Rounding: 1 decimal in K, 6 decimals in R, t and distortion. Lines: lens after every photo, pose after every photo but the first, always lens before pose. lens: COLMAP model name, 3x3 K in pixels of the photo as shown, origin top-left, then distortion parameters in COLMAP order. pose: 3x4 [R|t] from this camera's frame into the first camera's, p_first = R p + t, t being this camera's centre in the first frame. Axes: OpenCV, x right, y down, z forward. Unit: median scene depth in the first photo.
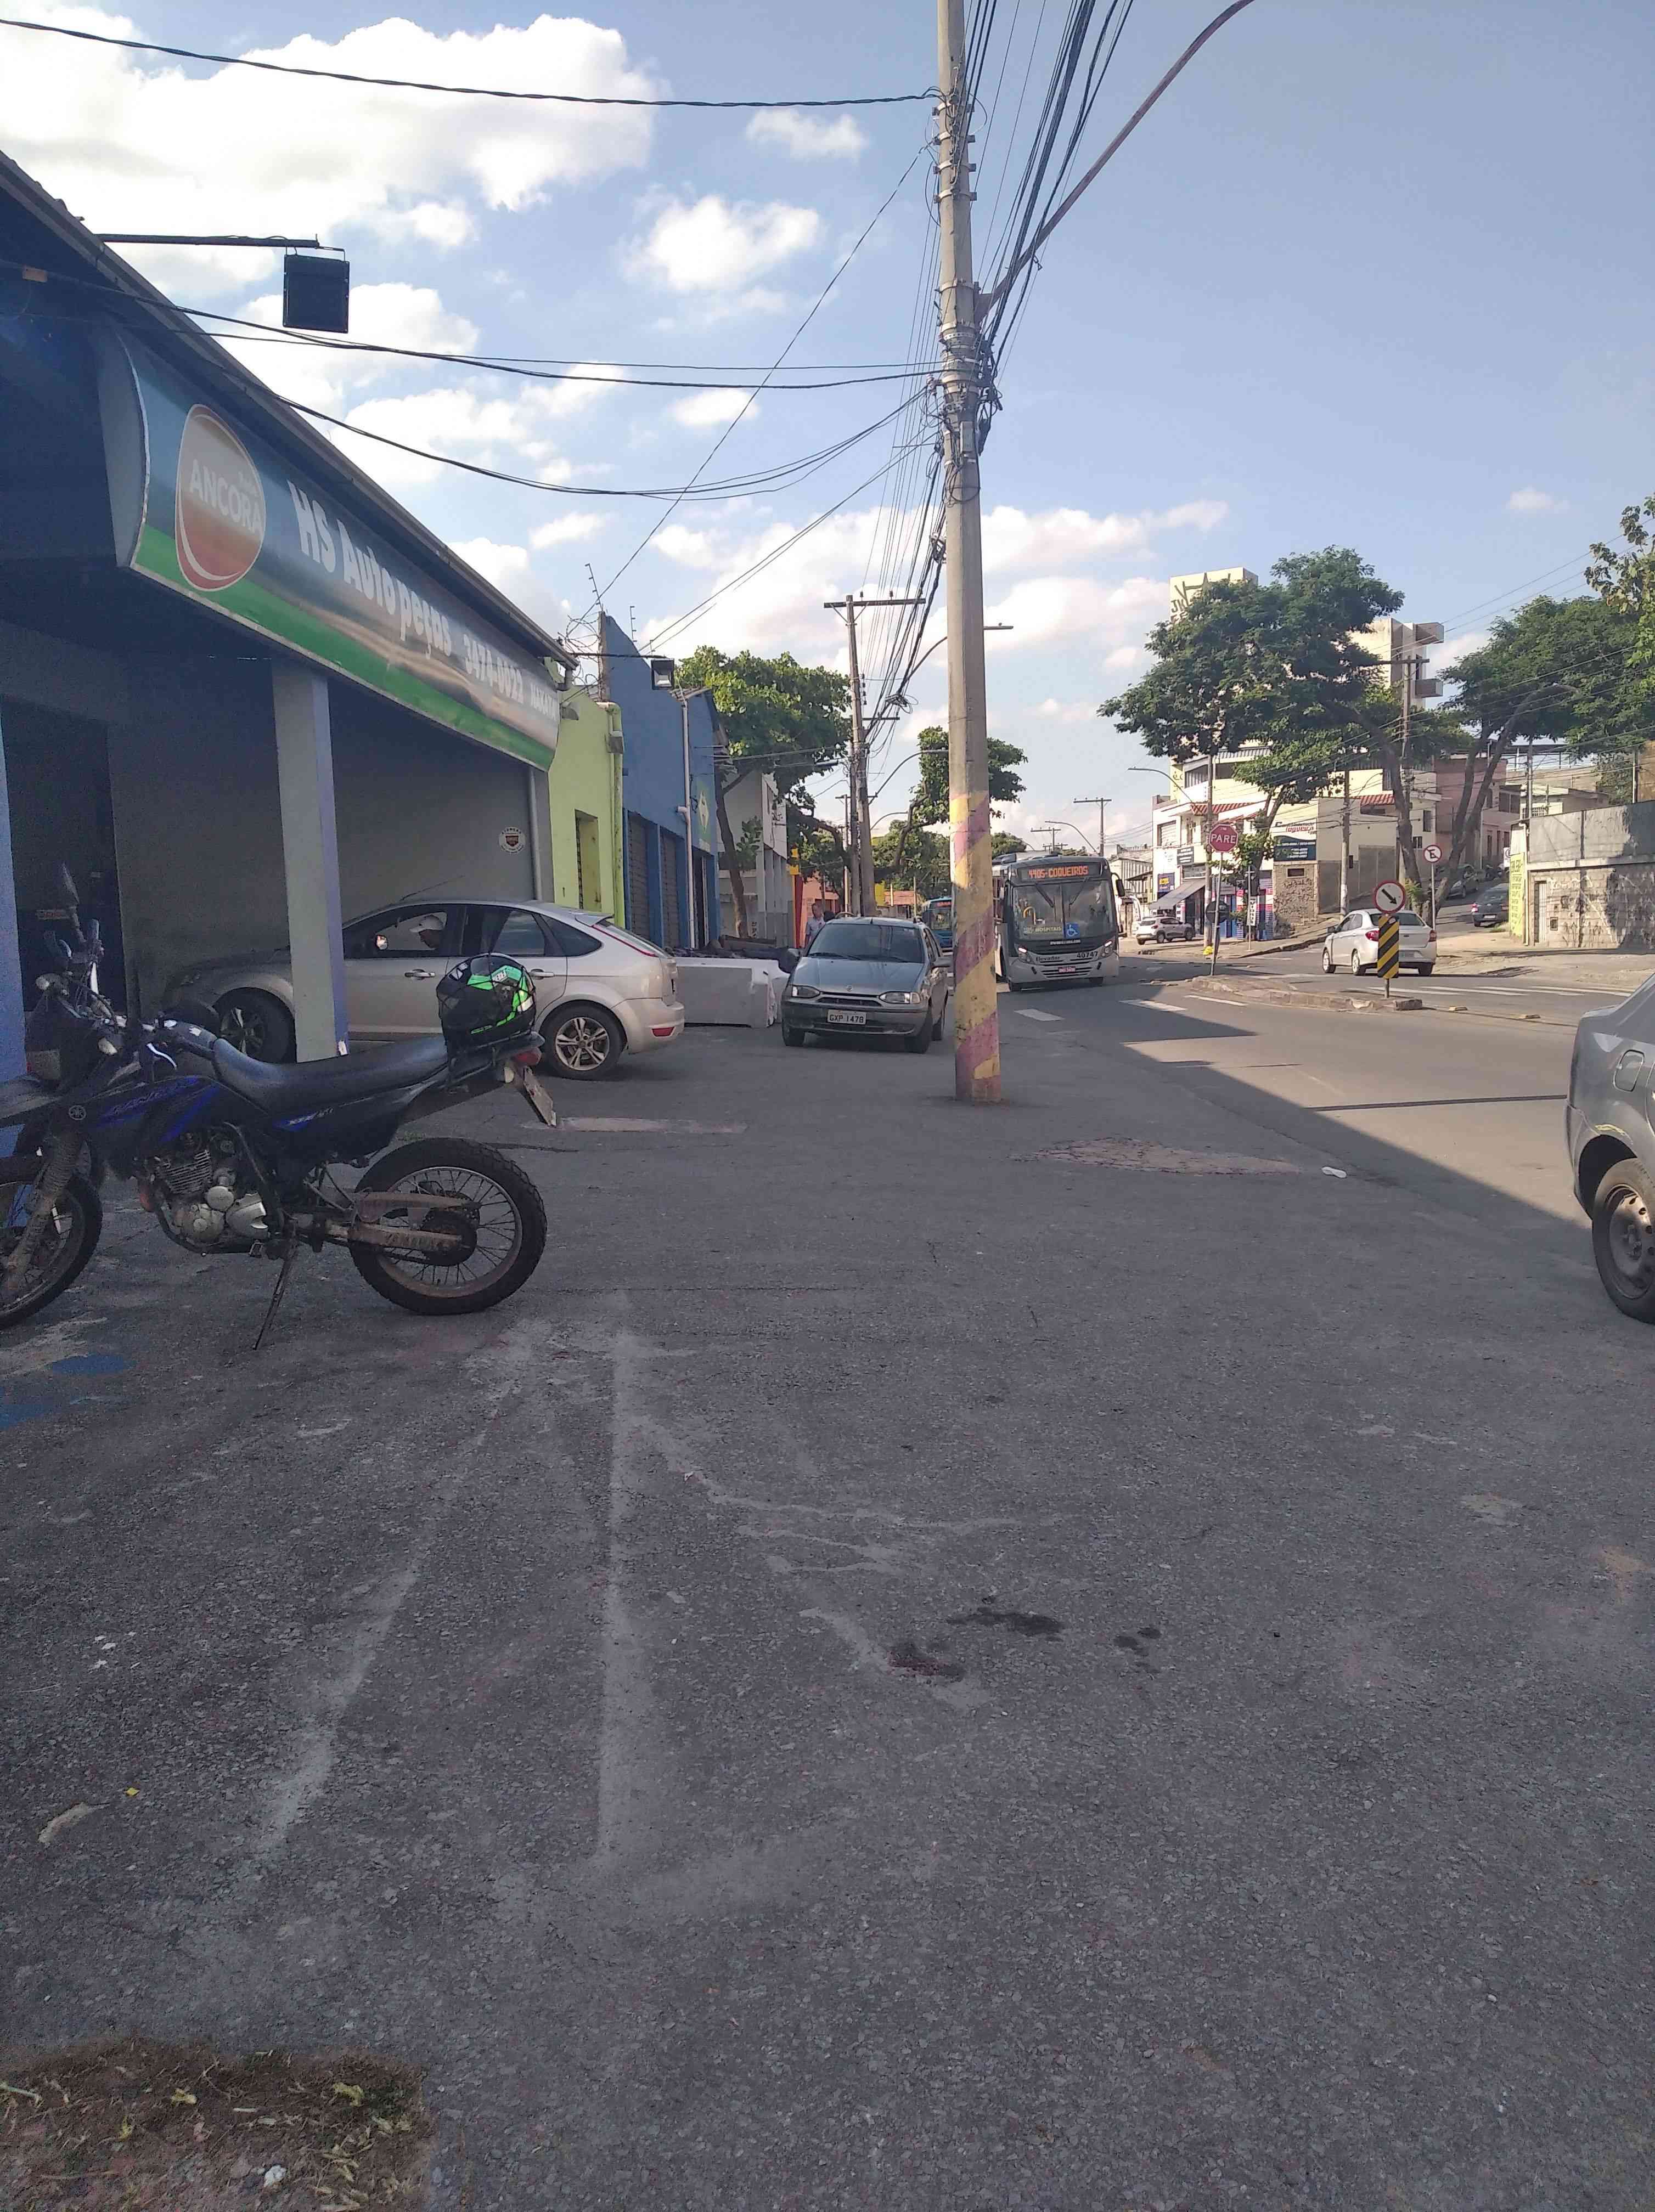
lens RADIAL K [[1743.1, 0, 827.5], [0, 1743.1, 1106.0], [0, 0, 1]] dist [-0.017803, 0.042620]
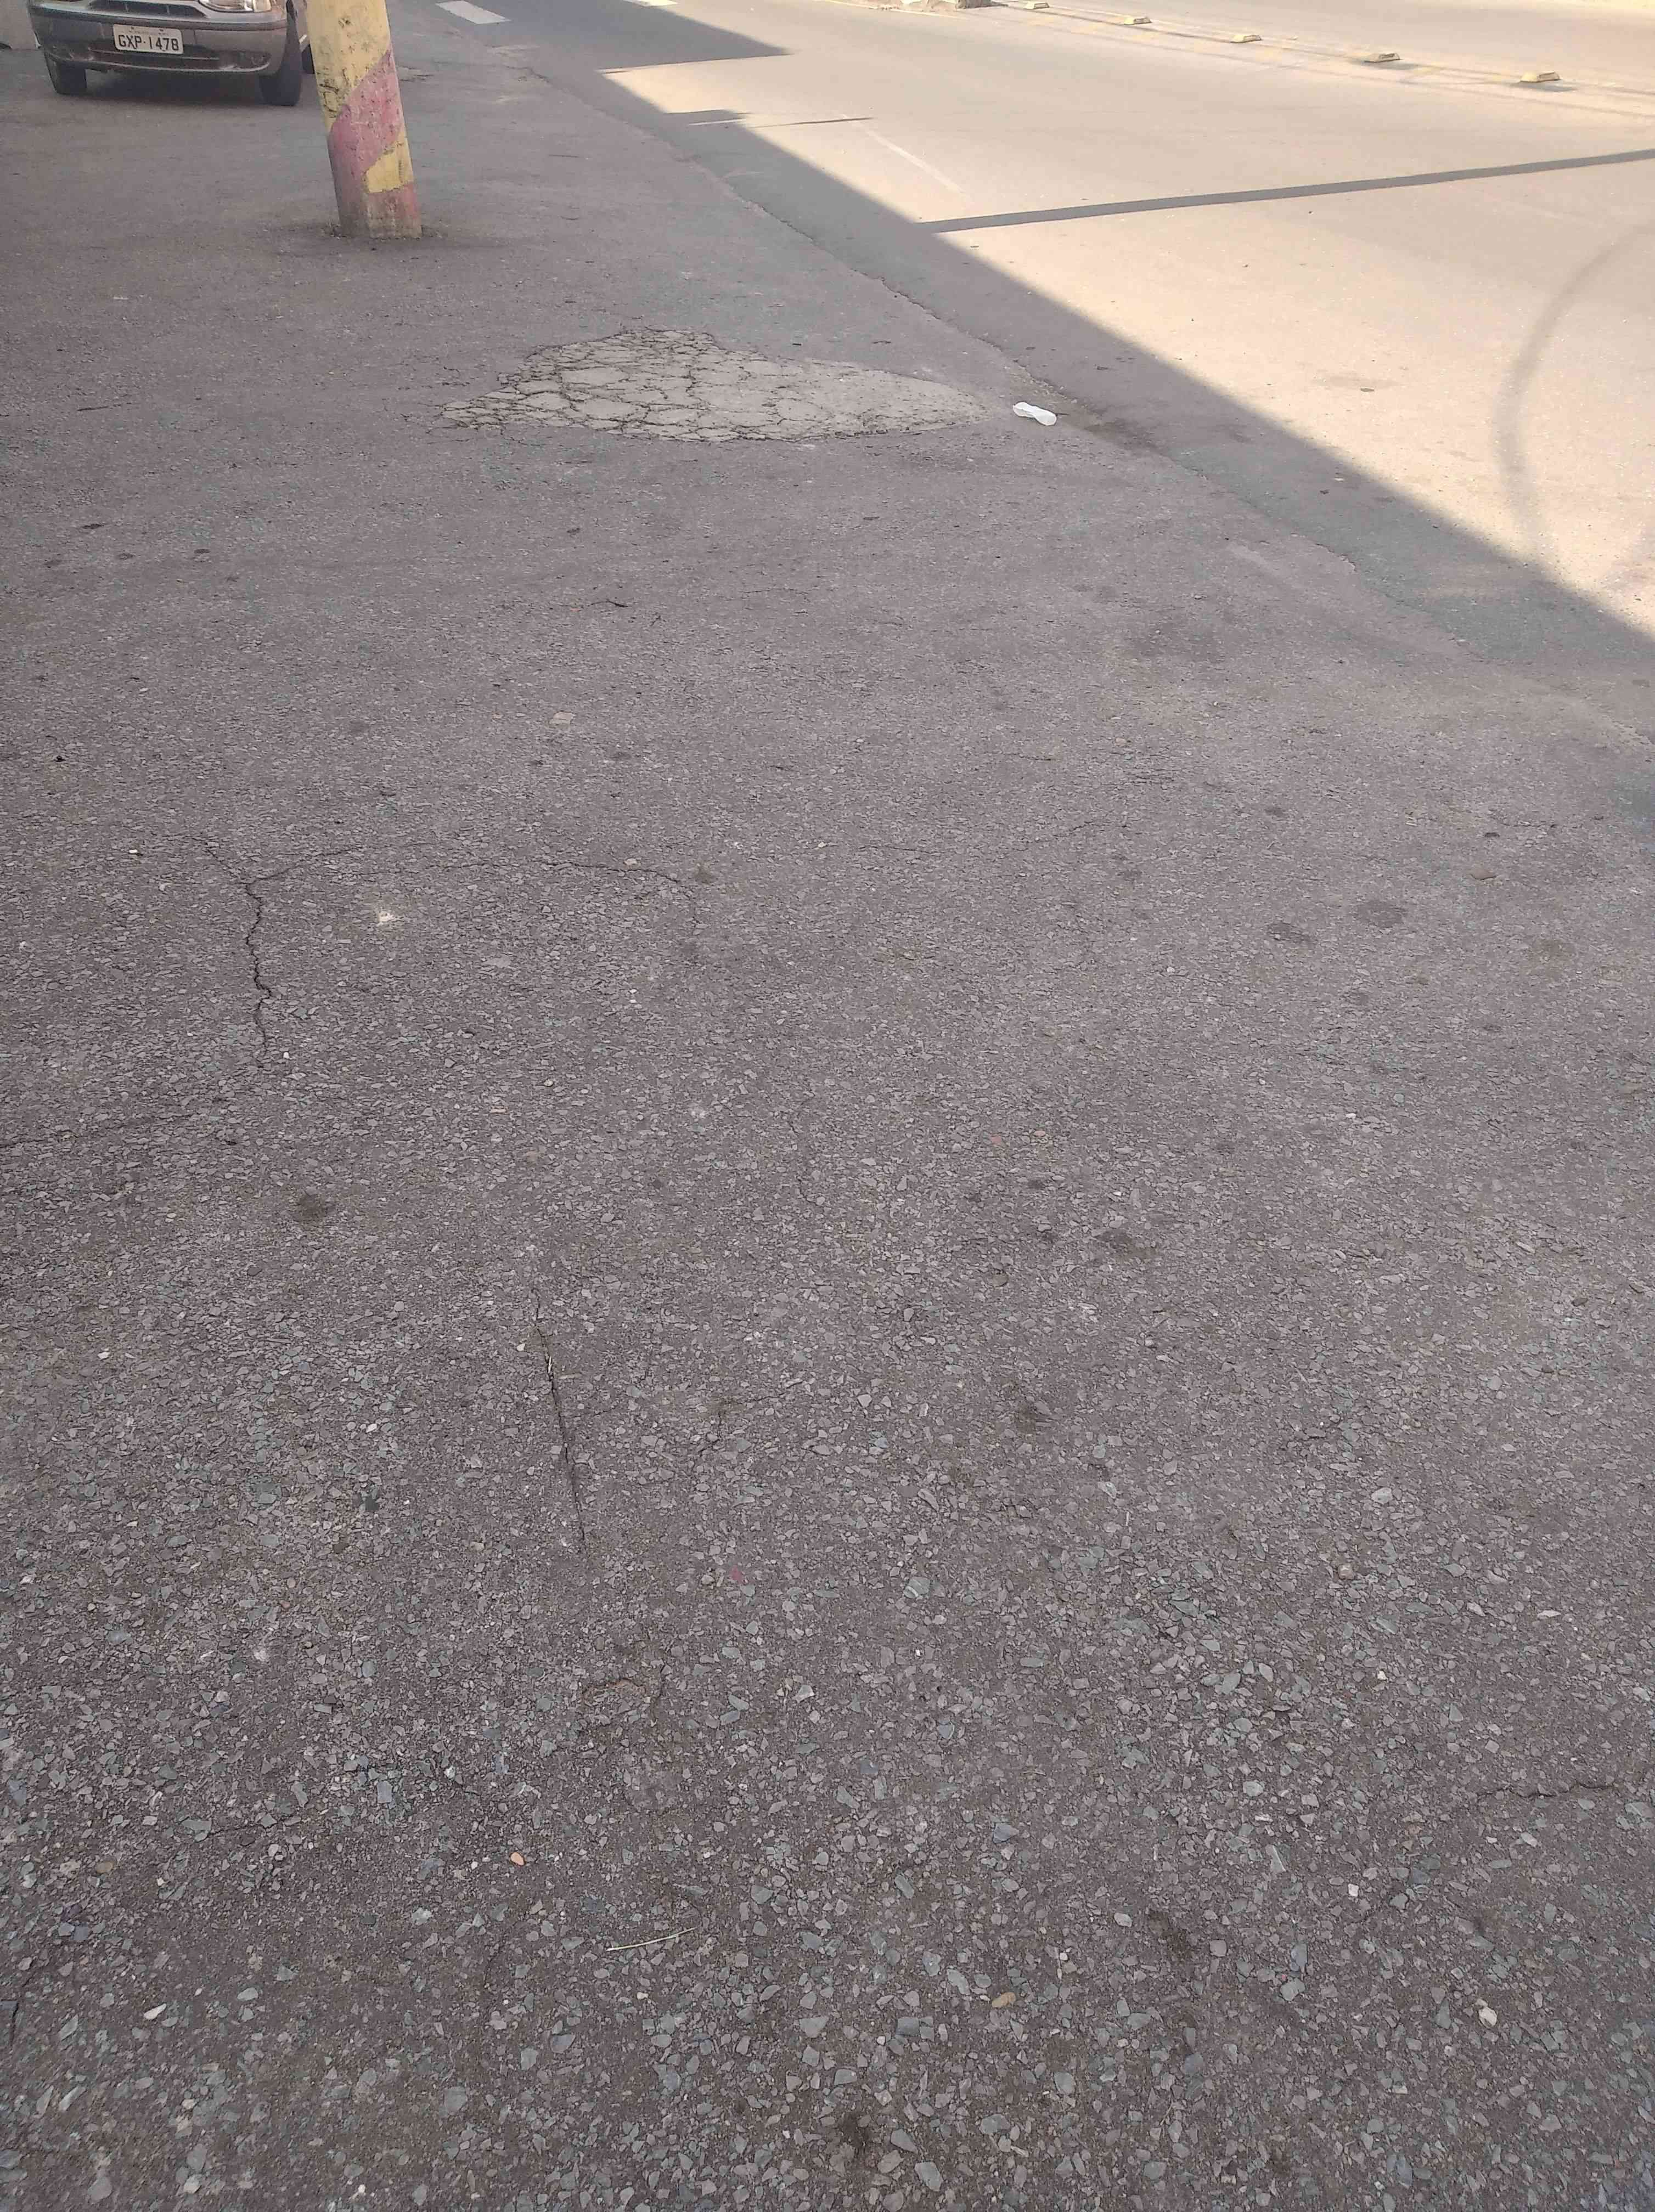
lens RADIAL K [[1738.9, 0, 827.5], [0, 1738.9, 1106.0], [0, 0, 1]] dist [0.008324, -0.001255]
pose [[0.958438, -0.153395, 0.240555, 0.045586], [0.014184, 0.867739, 0.496818, -0.037220], [-0.284948, -0.472757, 0.833850, 0.348601]]
